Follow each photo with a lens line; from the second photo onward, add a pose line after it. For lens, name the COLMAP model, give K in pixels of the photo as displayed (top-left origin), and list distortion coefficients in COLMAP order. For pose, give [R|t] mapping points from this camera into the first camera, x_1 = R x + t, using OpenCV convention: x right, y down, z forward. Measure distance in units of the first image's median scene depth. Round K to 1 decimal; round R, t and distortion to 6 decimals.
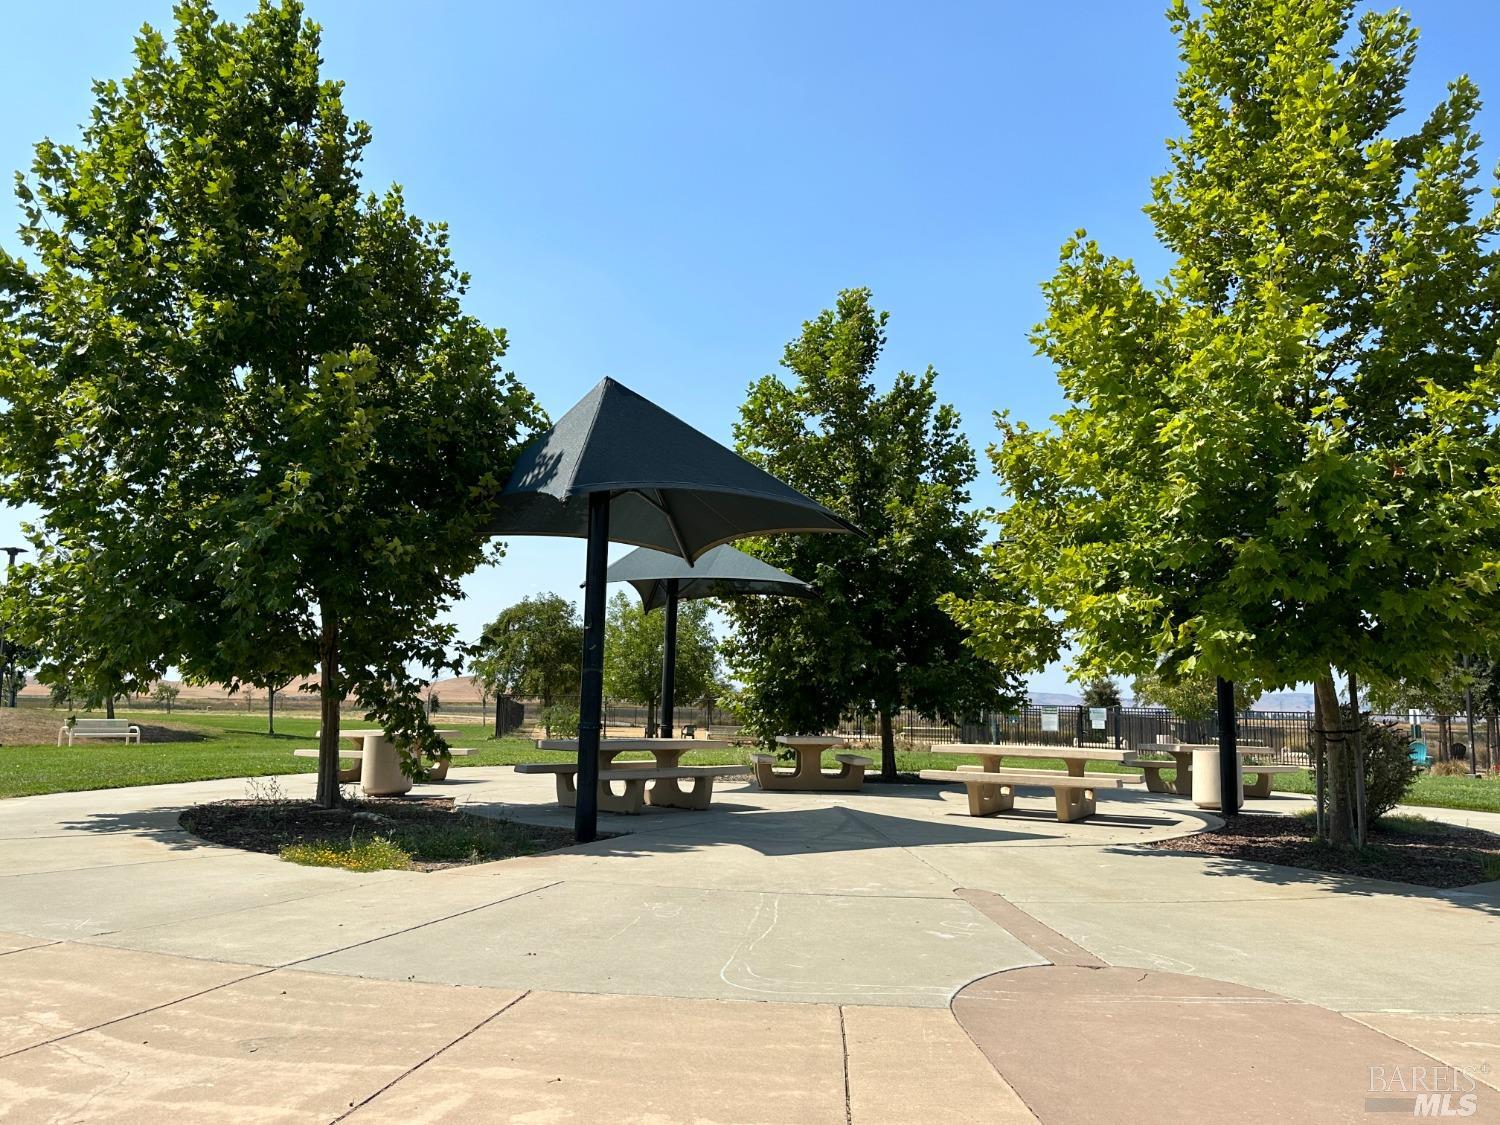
lens RADIAL K [[1174.6, 0, 750.0], [0, 1174.6, 562.5], [0, 0, 1]] dist [0.006998, 0.002919]
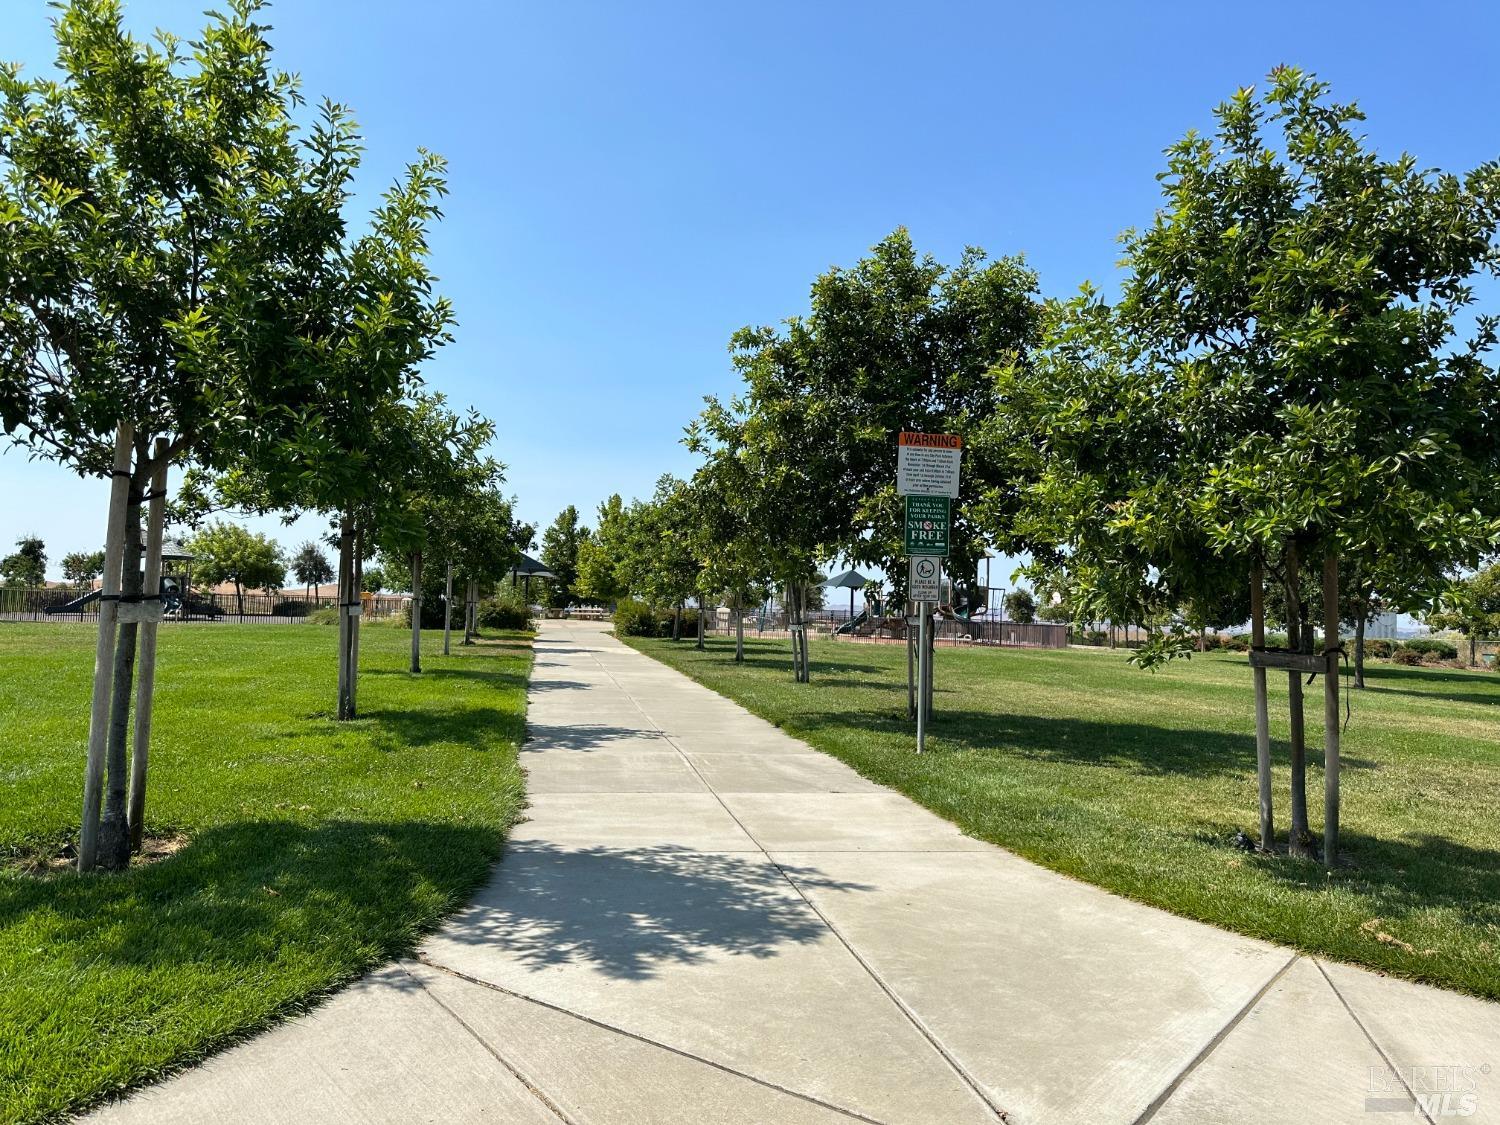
lens RADIAL K [[1041.4, 0, 750.0], [0, 1041.4, 562.5], [0, 0, 1]] dist [0.000431, -0.000005]
pose [[0.990052, 0.015778, 0.139813, 0.305331], [-0.025719, 0.997244, 0.069585, -0.454894], [-0.138330, -0.072488, 0.987730, -4.250319]]
